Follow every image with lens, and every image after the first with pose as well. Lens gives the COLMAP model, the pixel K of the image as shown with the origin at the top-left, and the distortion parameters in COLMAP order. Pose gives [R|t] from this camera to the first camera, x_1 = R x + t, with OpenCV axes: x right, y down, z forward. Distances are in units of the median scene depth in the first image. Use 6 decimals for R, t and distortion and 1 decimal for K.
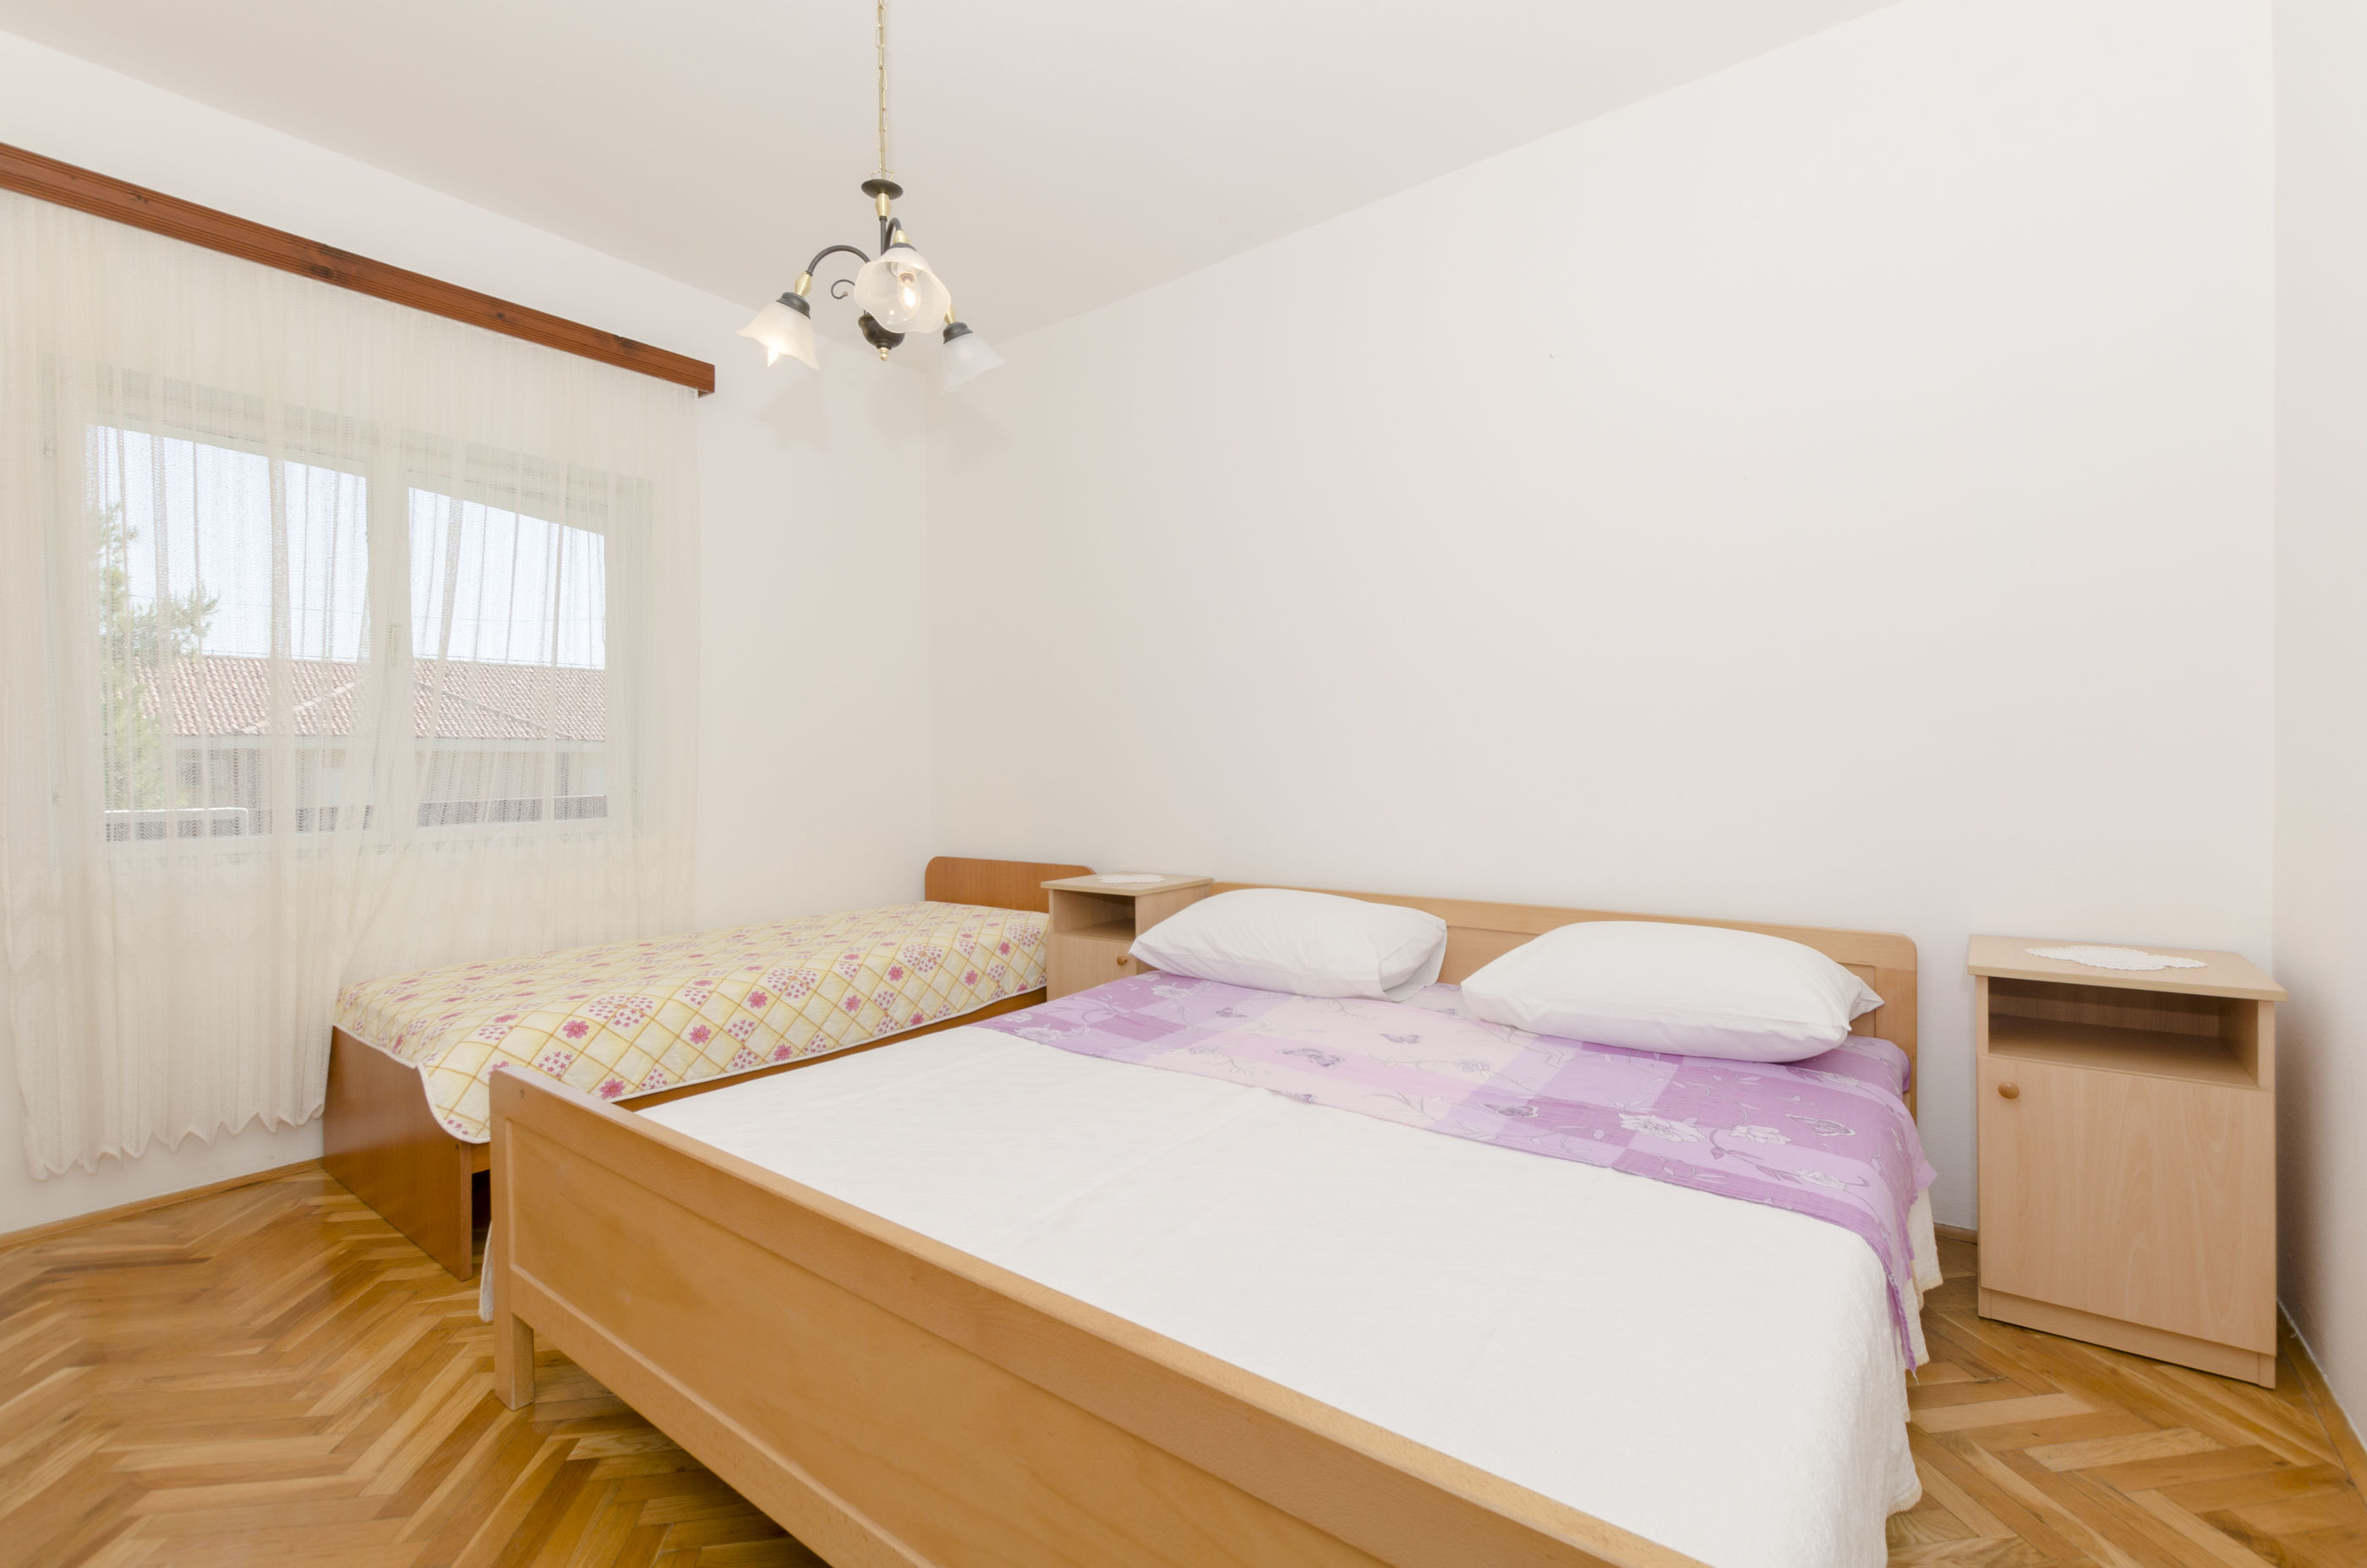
lens RADIAL K [[1025.7, 0, 1186.6], [0, 1025.7, 786.9], [0, 0, 1]] dist [0.007268, -0.003682]
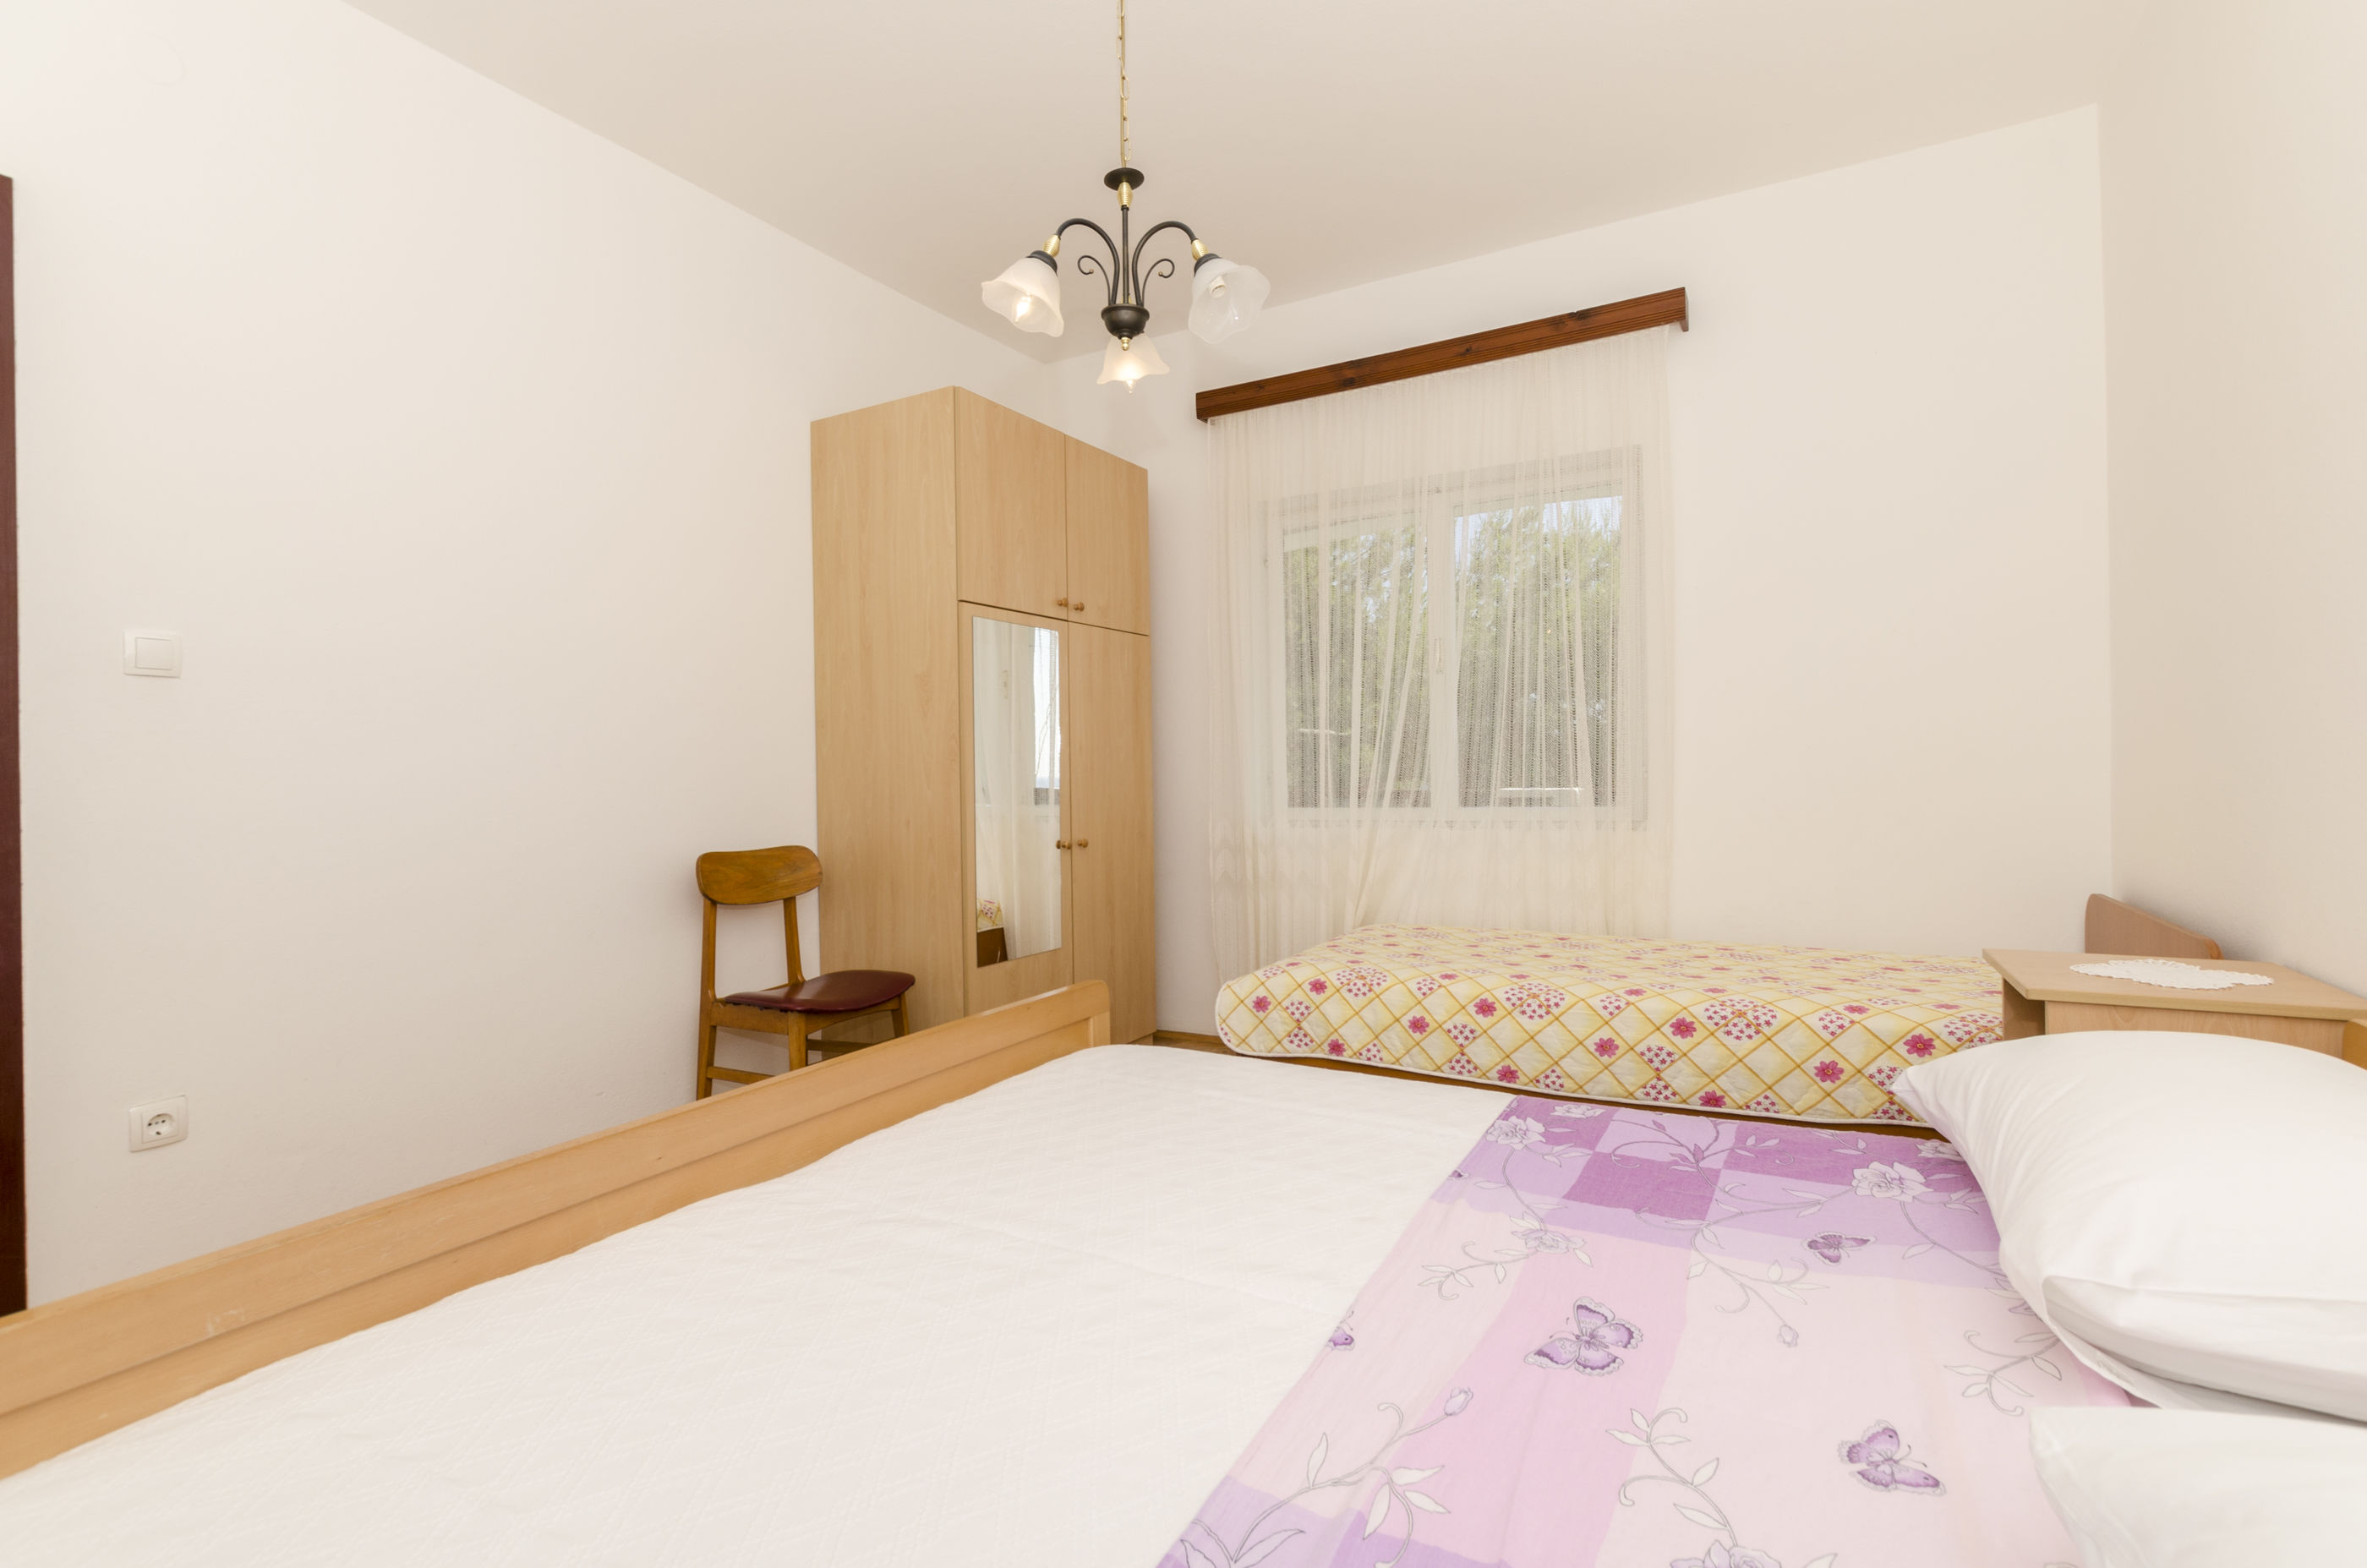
lens RADIAL K [[1069.4, 0, 1176.2], [0, 1069.4, 769.5], [0, 0, 1]] dist [0.000219, -0.003899]
pose [[0.133286, 0.005546, -0.991062, 0.480109], [-0.004820, 0.999976, 0.004948, -0.009106], [0.991066, 0.004117, 0.133310, 0.582500]]
